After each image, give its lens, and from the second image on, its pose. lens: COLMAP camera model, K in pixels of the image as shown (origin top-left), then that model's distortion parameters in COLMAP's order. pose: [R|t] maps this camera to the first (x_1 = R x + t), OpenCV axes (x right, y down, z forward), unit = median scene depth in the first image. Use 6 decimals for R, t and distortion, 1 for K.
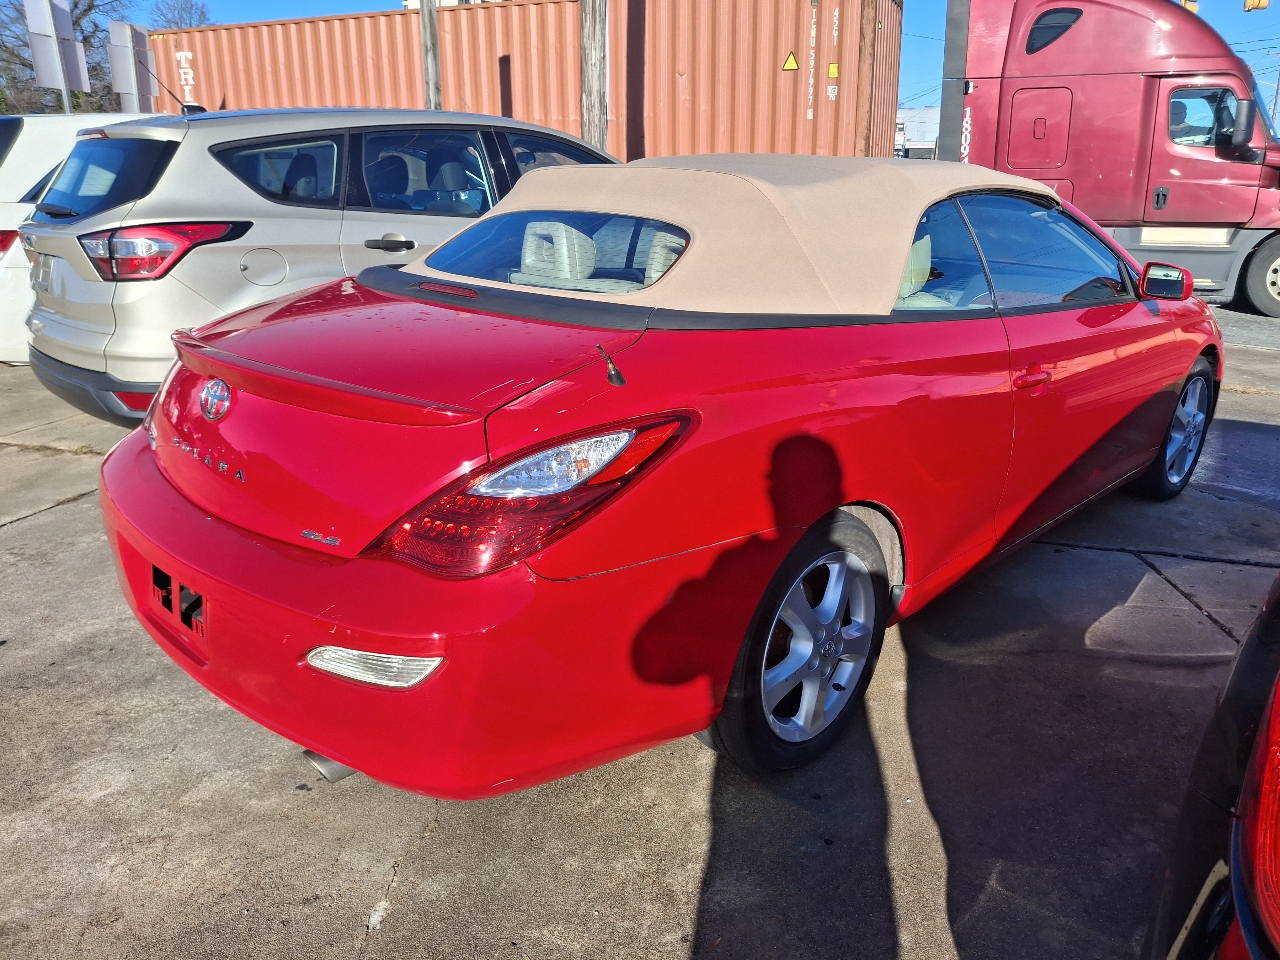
lens RADIAL K [[966.4, 0, 640.0], [0, 966.4, 480.0], [0, 0, 1]] dist [-0.027003, -0.009963]
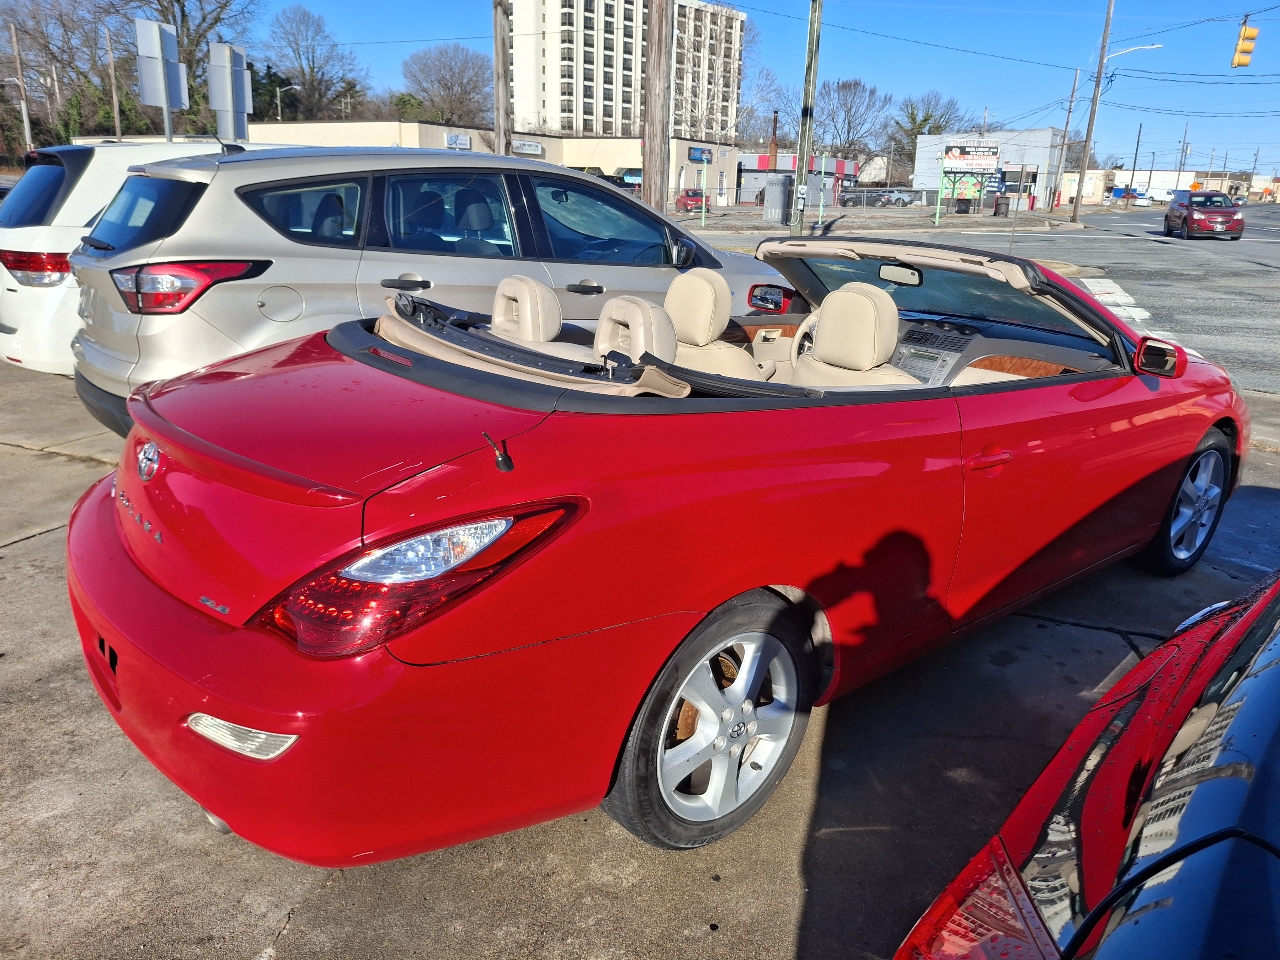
lens RADIAL K [[962.0, 0, 640.0], [0, 962.0, 480.0], [0, 0, 1]] dist [-0.035997, 0.002464]
pose [[0.994896, 0.050752, -0.087218, 0.107653], [-0.051655, 0.998632, -0.008124, -0.045530], [0.086686, 0.012587, 0.996156, -0.001893]]
